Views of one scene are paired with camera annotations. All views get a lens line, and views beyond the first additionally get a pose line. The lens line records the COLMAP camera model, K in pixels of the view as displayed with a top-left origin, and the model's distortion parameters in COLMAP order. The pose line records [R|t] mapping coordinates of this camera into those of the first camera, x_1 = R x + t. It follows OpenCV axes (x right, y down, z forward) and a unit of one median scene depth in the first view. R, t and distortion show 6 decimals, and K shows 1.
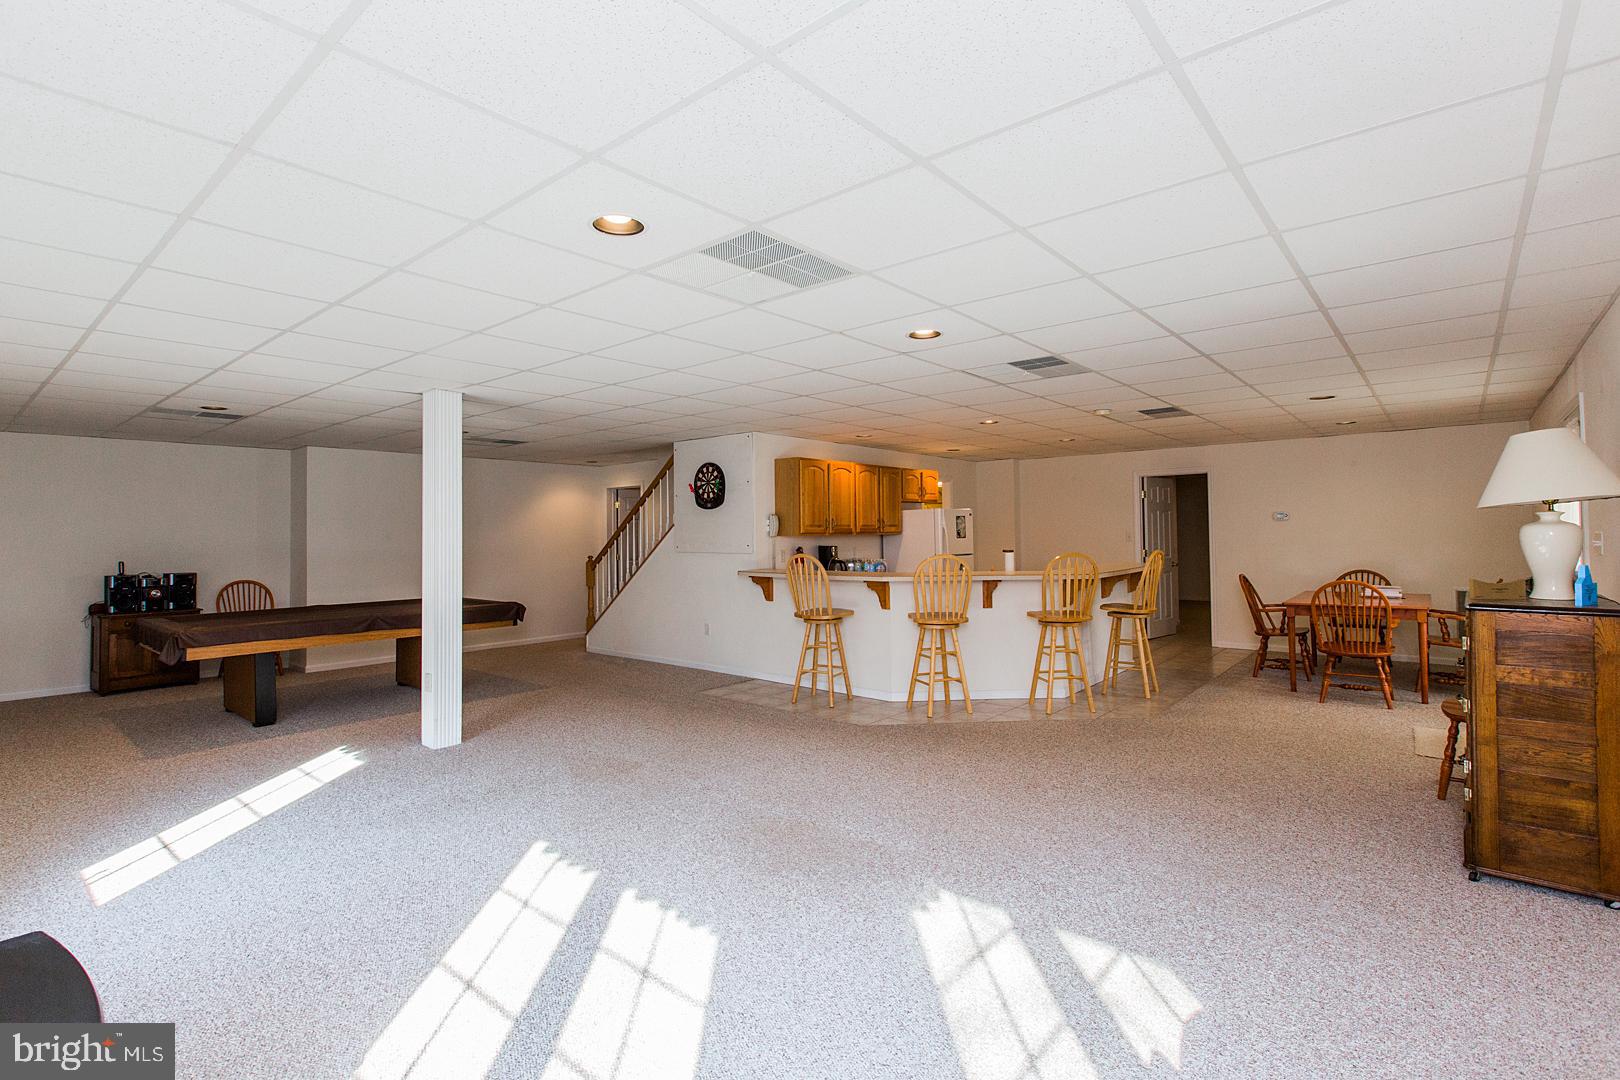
lens RADIAL K [[739.8, 0, 813.9], [0, 739.8, 545.4], [0, 0, 1]] dist [-0.002499, -0.000371]
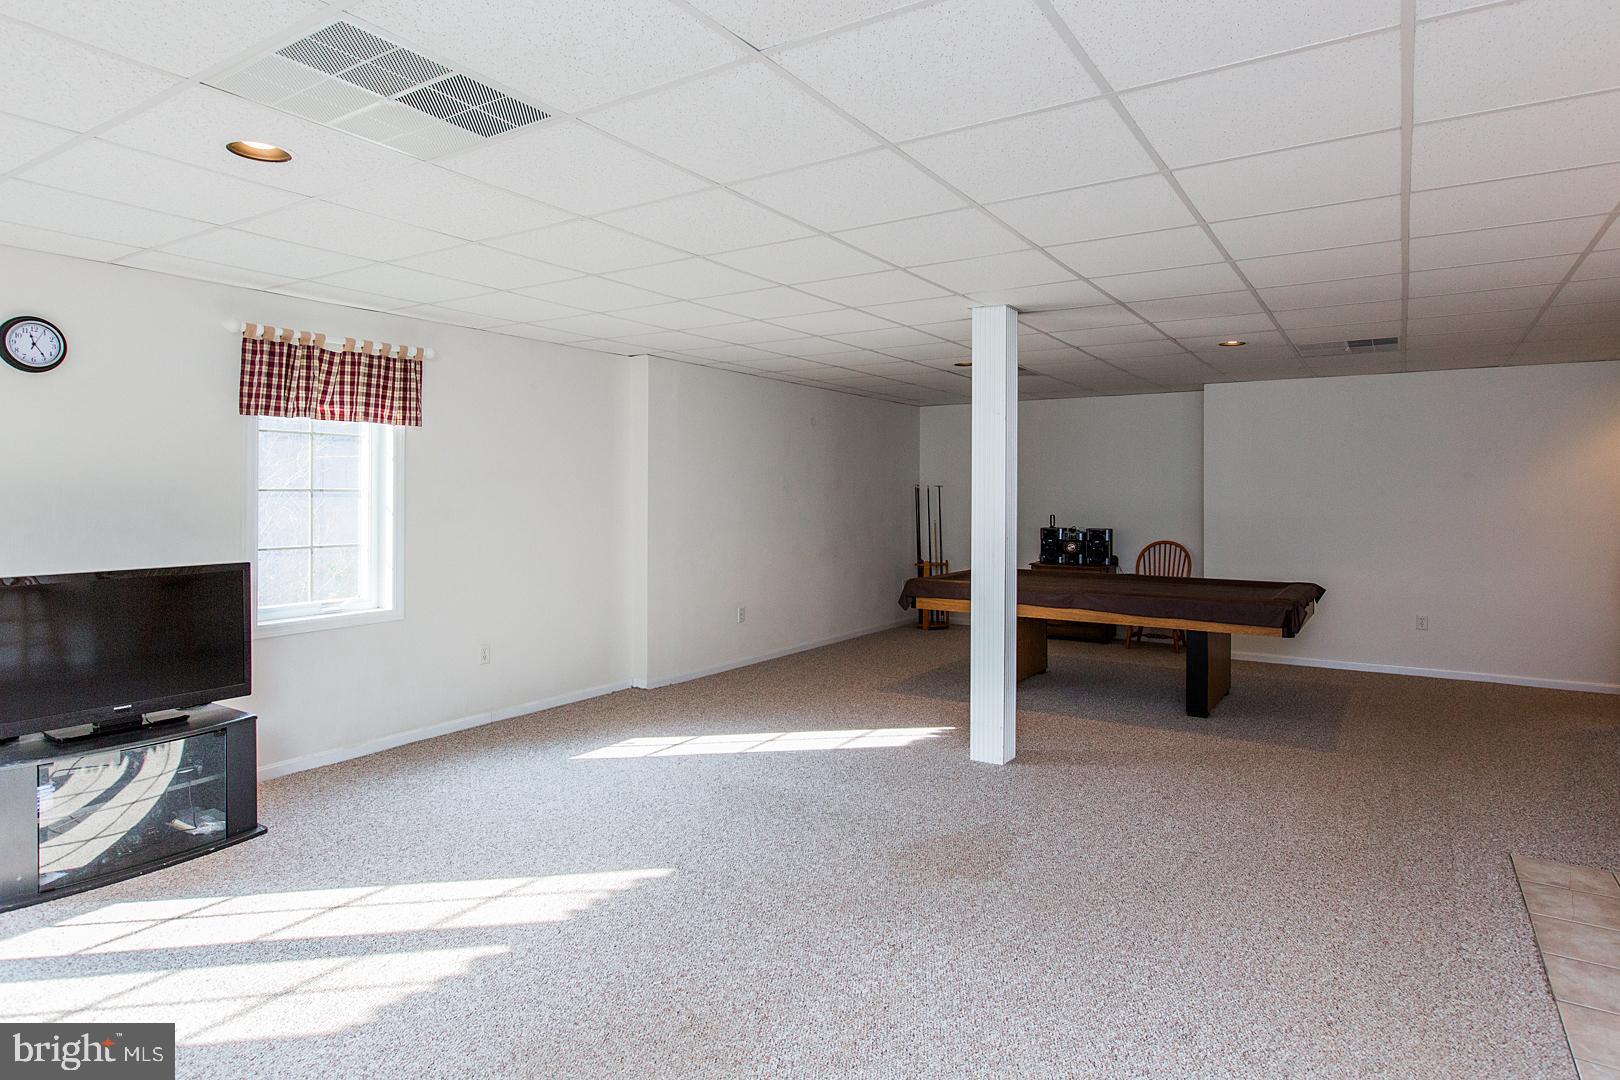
lens RADIAL K [[913.6, 0, 815.9], [0, 913.6, 491.1], [0, 0, 1]] dist [0.020472, -0.017739]
pose [[0.116299, 0.005538, -0.993199, 0.663311], [-0.020980, 0.999775, 0.003118, -0.018214], [0.992993, 0.020475, 0.116389, 1.080861]]
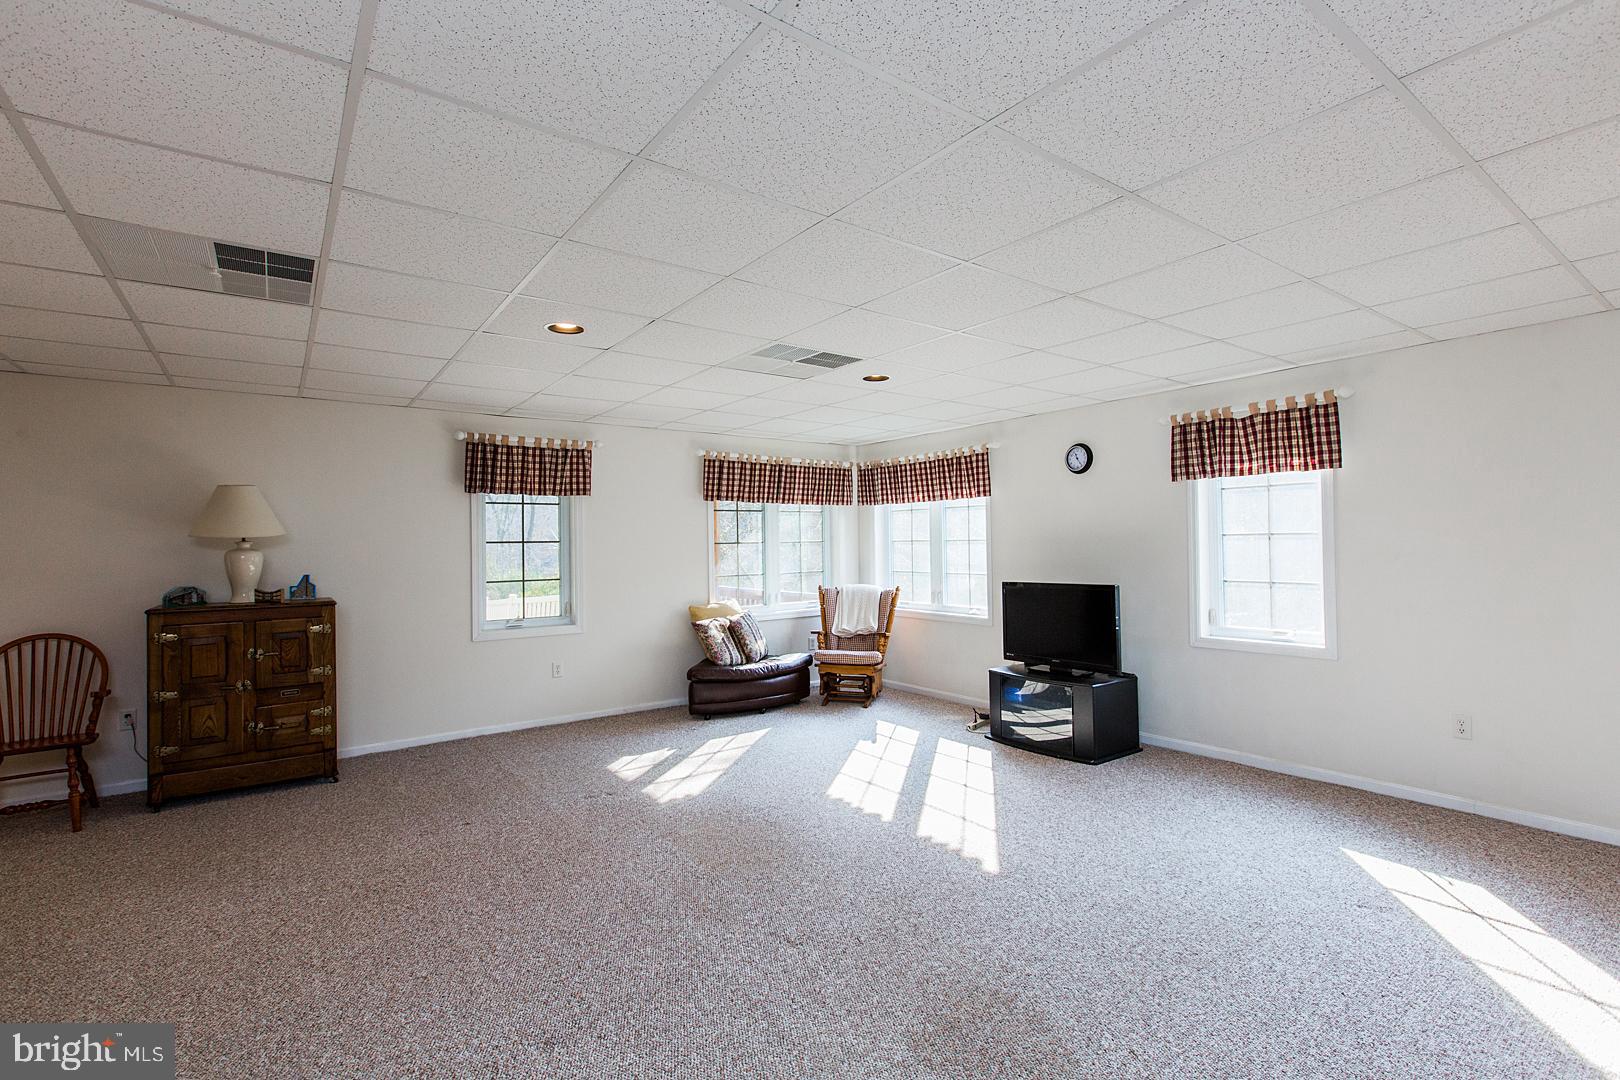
lens RADIAL K [[739.8, 0, 813.9], [0, 739.8, 545.4], [0, 0, 1]] dist [-0.002499, -0.000371]
pose [[-0.966598, 0.023942, 0.255178, -0.415718], [0.028879, 0.999461, 0.015617, -0.023643], [-0.254666, 0.022465, -0.966768, 2.016320]]
